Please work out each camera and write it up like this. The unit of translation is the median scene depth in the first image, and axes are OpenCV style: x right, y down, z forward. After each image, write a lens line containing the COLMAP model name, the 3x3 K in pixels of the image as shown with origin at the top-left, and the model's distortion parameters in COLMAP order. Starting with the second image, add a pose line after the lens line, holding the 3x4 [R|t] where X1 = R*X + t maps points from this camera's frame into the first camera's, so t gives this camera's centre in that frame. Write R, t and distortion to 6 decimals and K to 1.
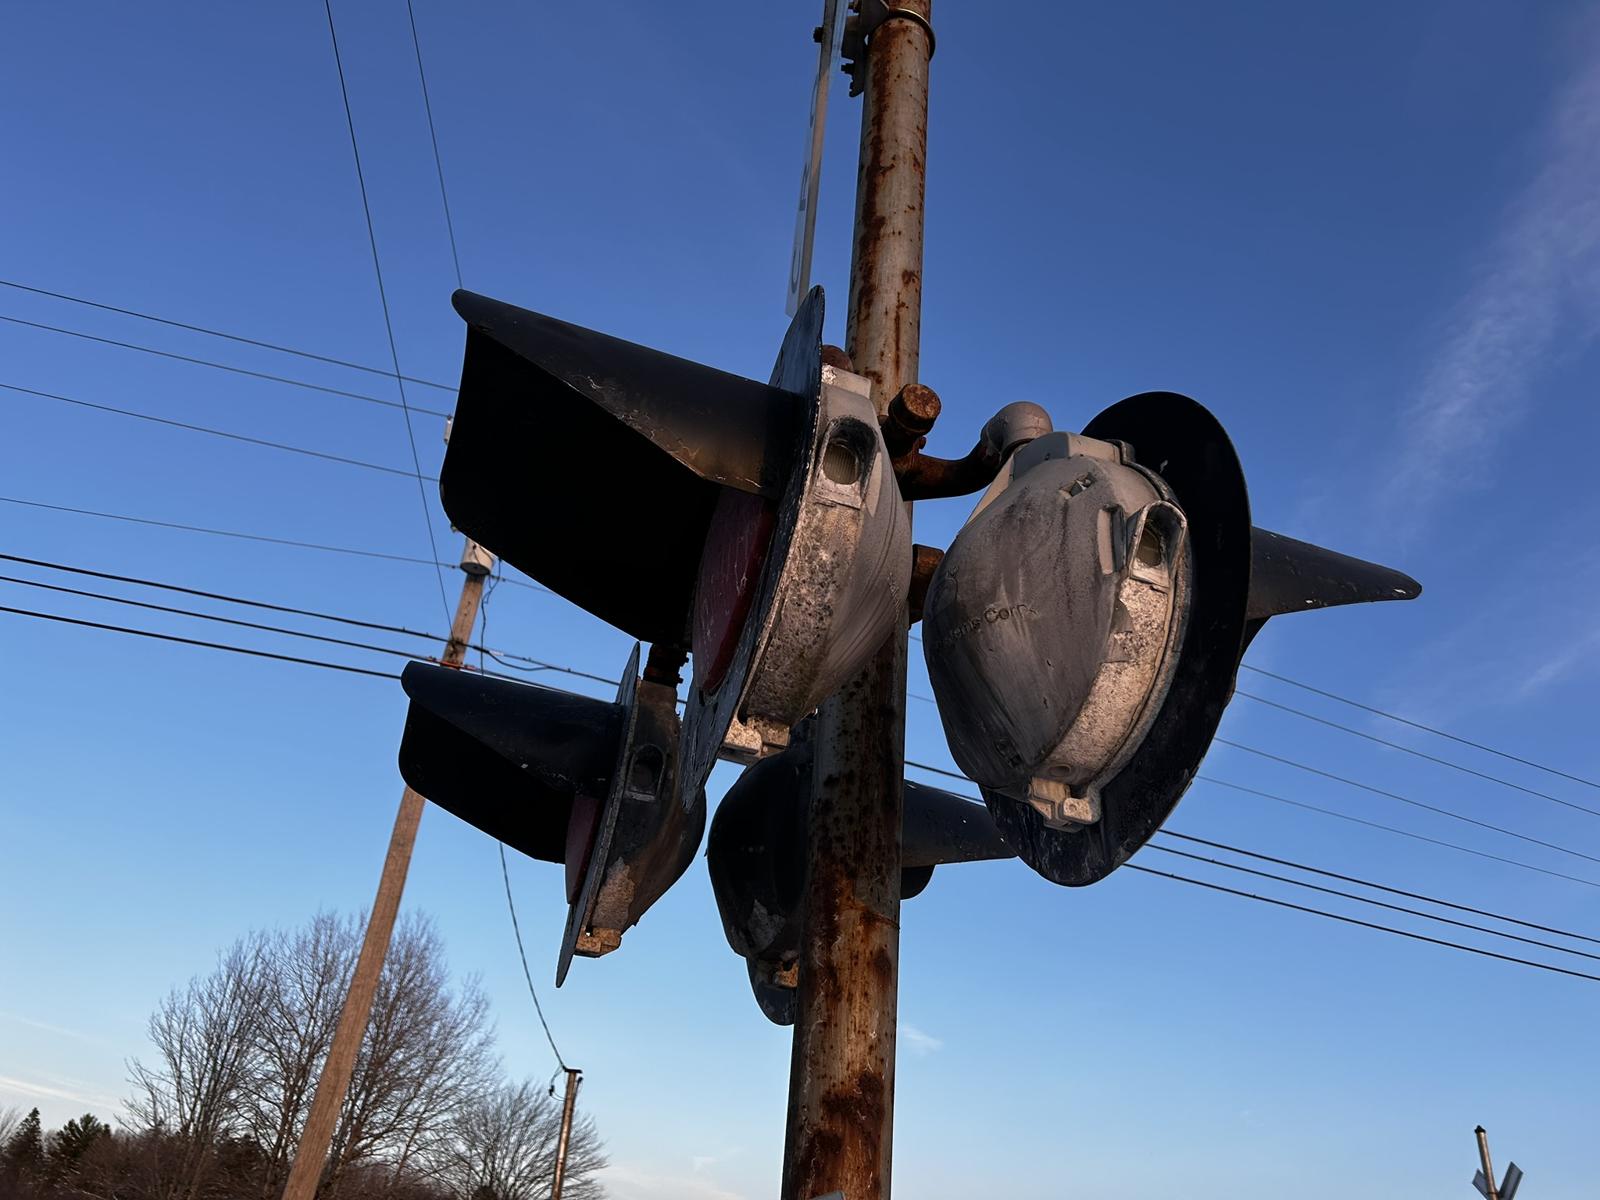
lens RADIAL K [[1195.6, 0, 800.0], [0, 1195.6, 600.0], [0, 0, 1]] dist [0.042012, -0.045452]
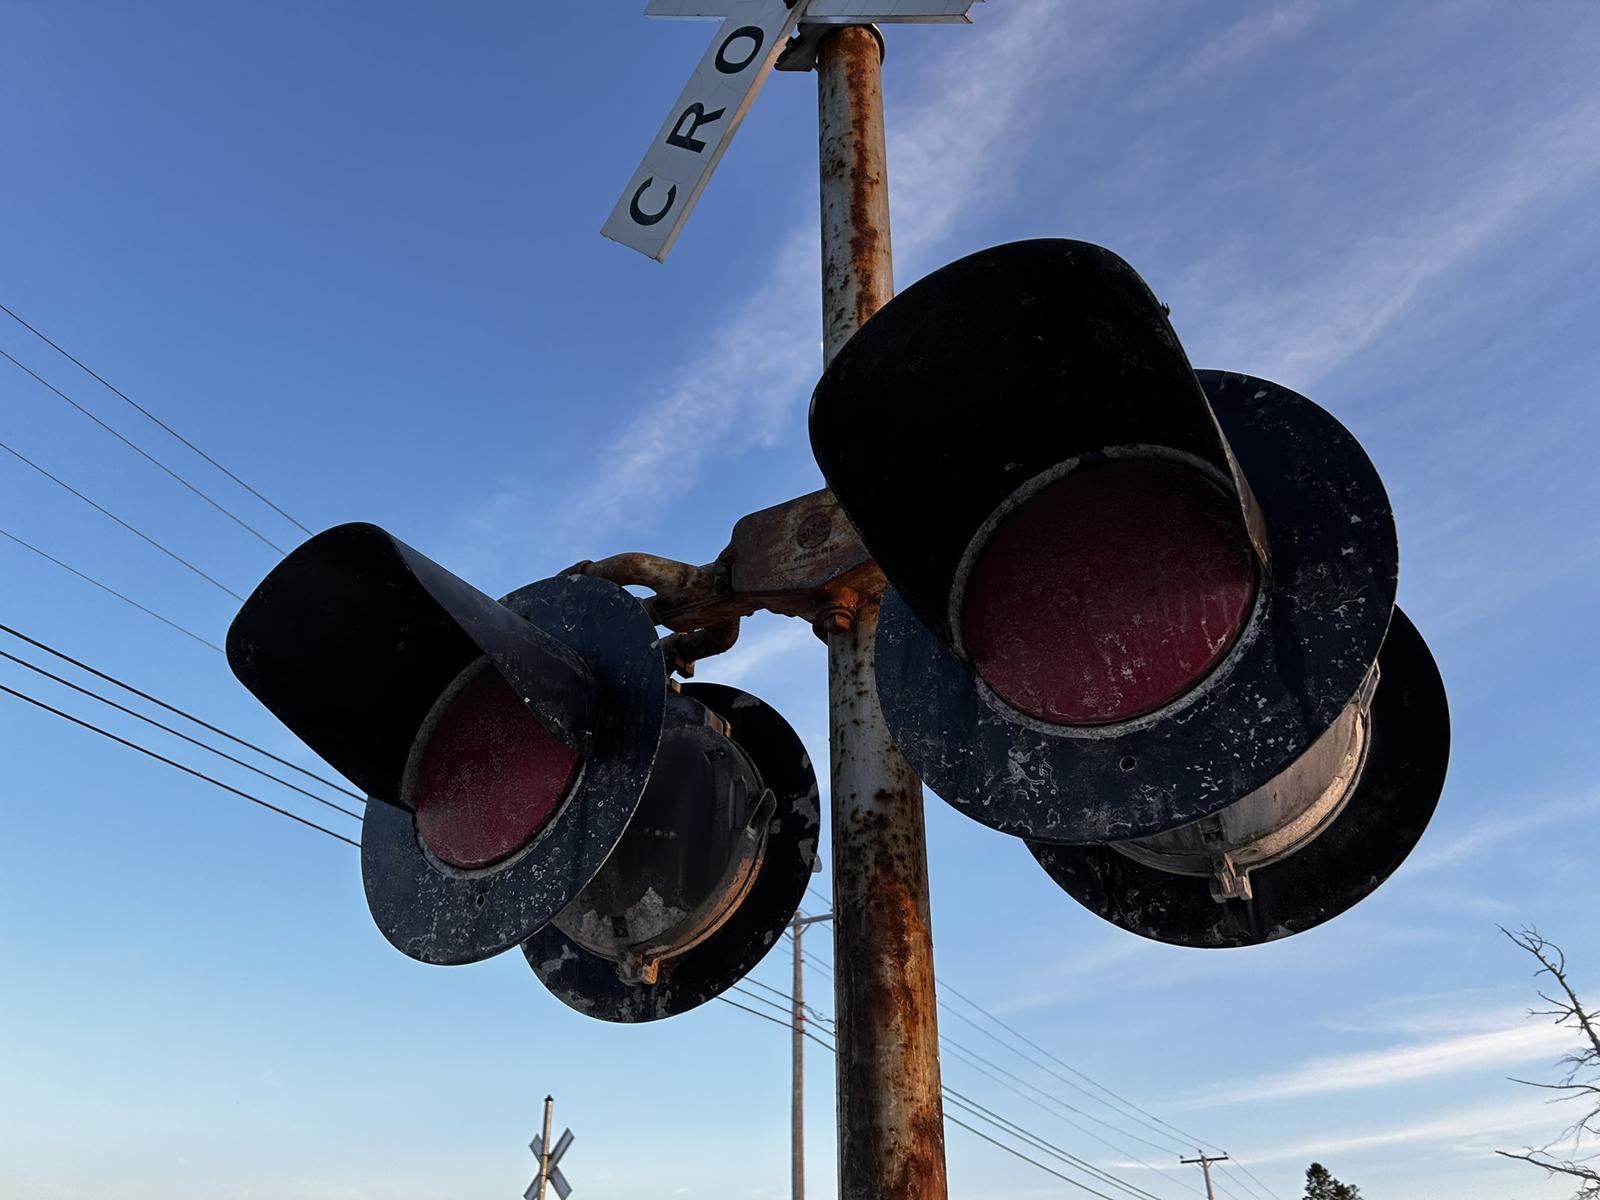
lens RADIAL K [[1195.6, 0, 800.0], [0, 1195.6, 600.0], [0, 0, 1]] dist [0.042012, -0.045452]
pose [[0.763432, 0.264977, 0.589032, -0.688733], [-0.280406, 0.957518, -0.067313, 0.087059], [-0.581845, -0.113780, 0.805302, 0.277836]]
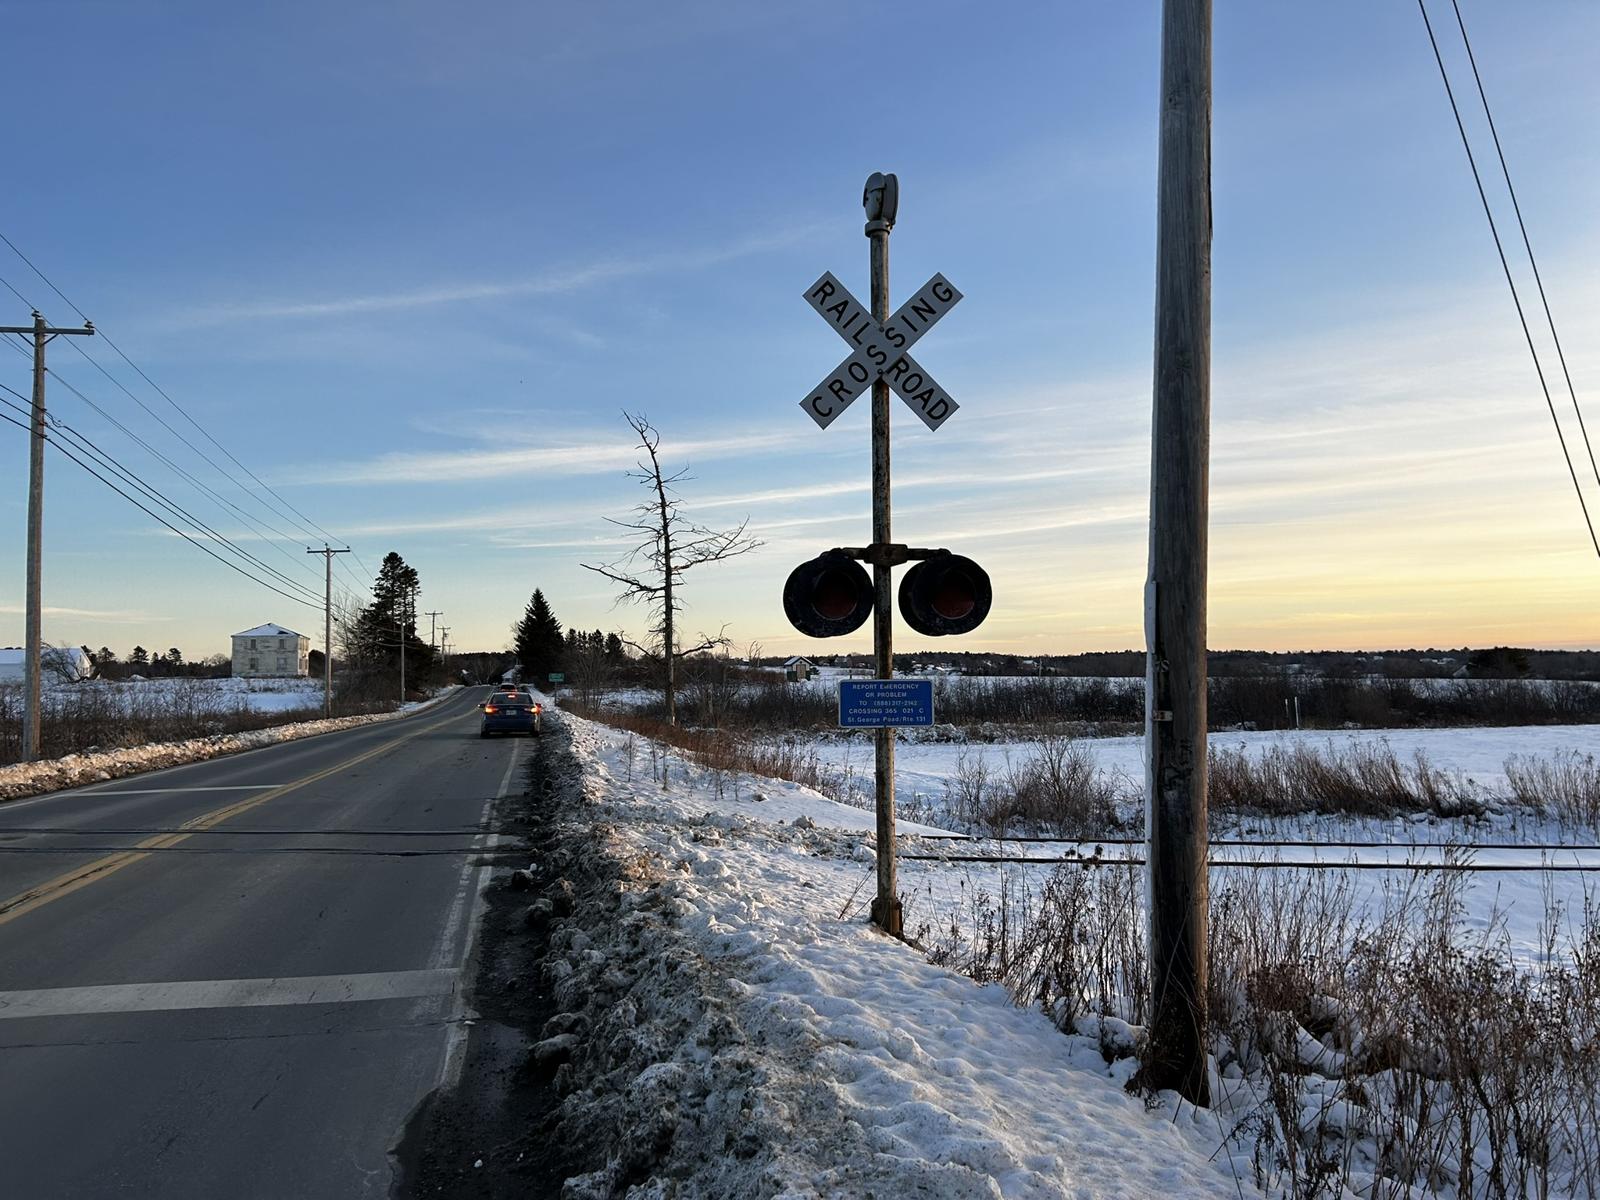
lens RADIAL K [[1195.6, 0, 800.0], [0, 1195.6, 600.0], [0, 0, 1]] dist [0.042012, -0.045452]
pose [[0.147626, -0.024755, 0.988733, -0.909908], [-0.488443, 0.867448, 0.094647, 0.074281], [-0.860017, -0.496912, 0.115966, 0.301326]]
